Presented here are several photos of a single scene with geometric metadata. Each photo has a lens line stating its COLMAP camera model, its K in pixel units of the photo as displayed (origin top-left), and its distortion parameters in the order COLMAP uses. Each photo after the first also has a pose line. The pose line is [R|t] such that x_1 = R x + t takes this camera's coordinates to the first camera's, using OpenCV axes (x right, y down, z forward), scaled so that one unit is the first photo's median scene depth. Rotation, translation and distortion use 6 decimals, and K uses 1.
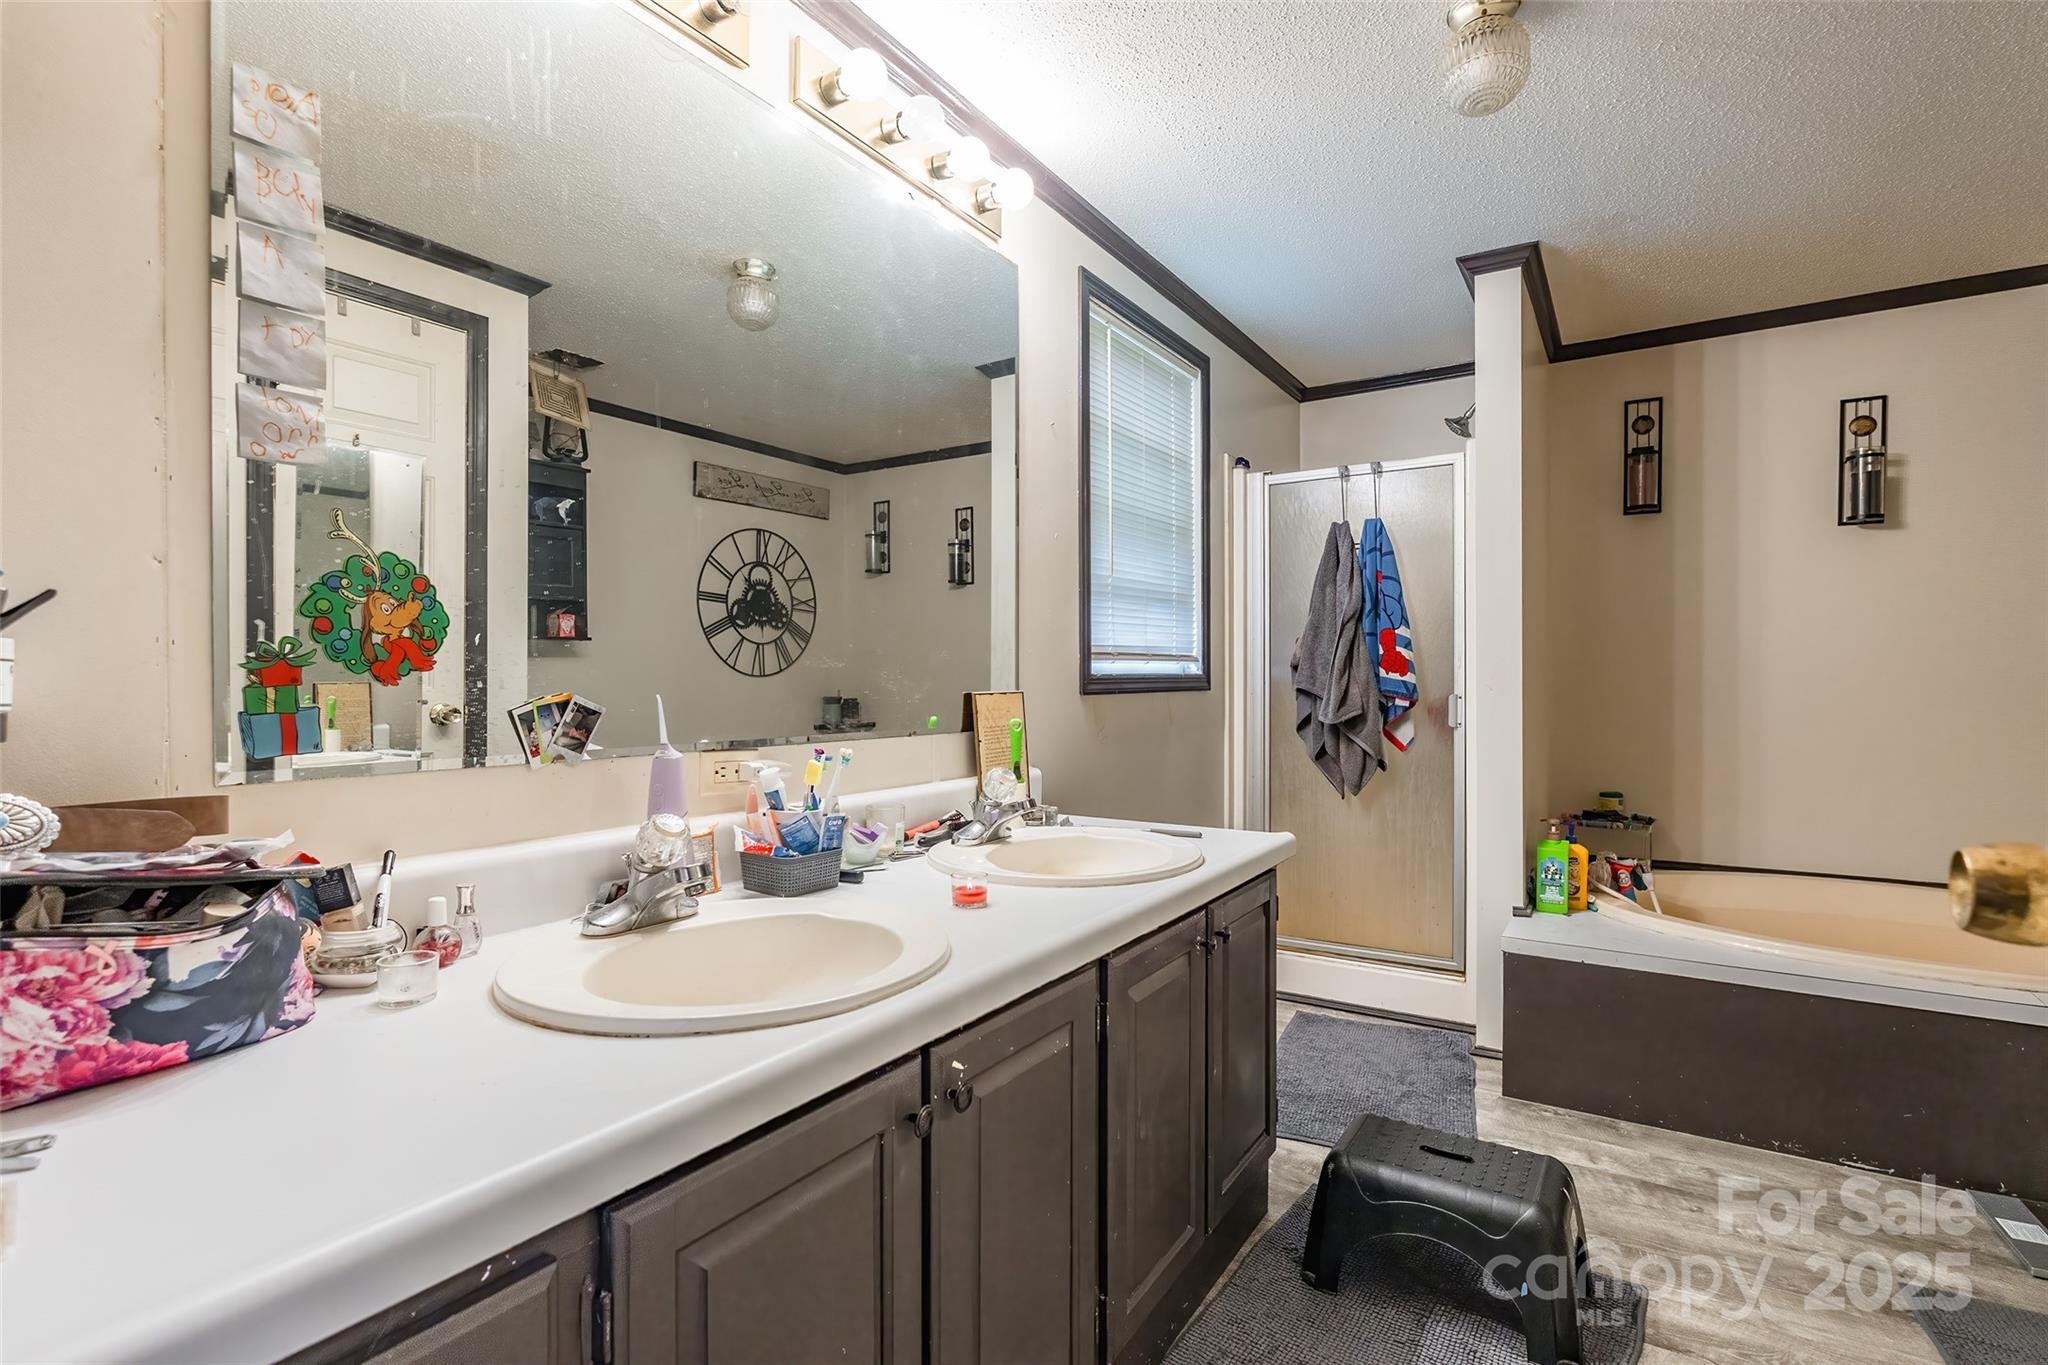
lens RADIAL K [[959.8, 0, 1027.2], [0, 959.8, 687.2], [0, 0, 1]] dist [-0.010820, 0.000531]
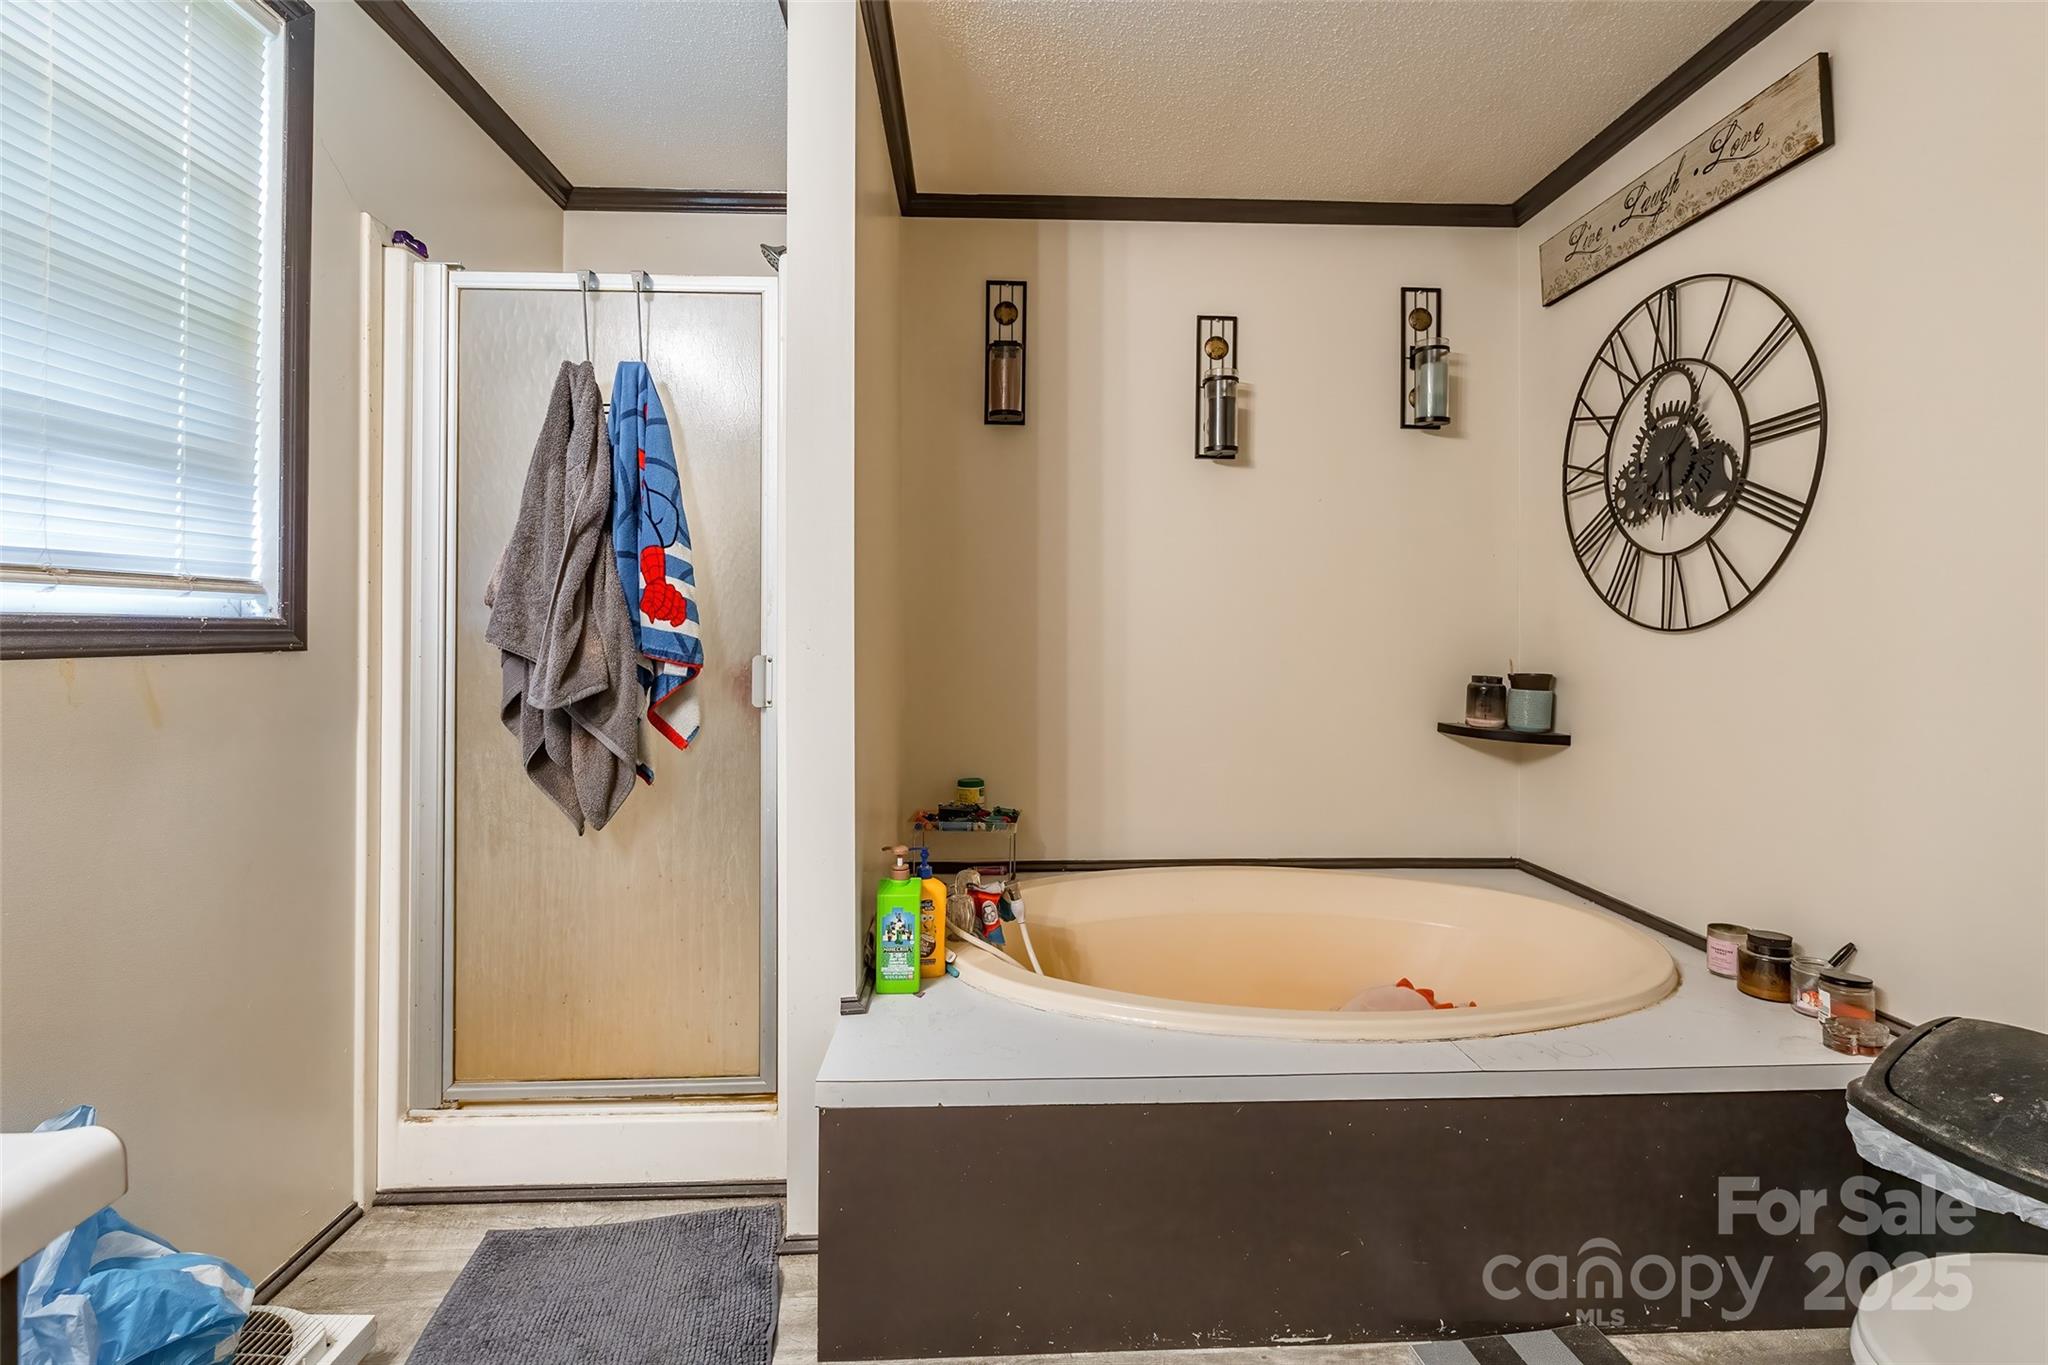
lens RADIAL K [[945.9, 0, 1024.7], [0, 945.9, 635.5], [0, 0, 1]] dist [-0.010428, 0.001343]
pose [[0.815193, 0.003545, 0.579178, 0.223180], [-0.000155, 0.999983, -0.005902, -0.001937], [-0.579189, 0.004721, 0.815180, 0.385389]]
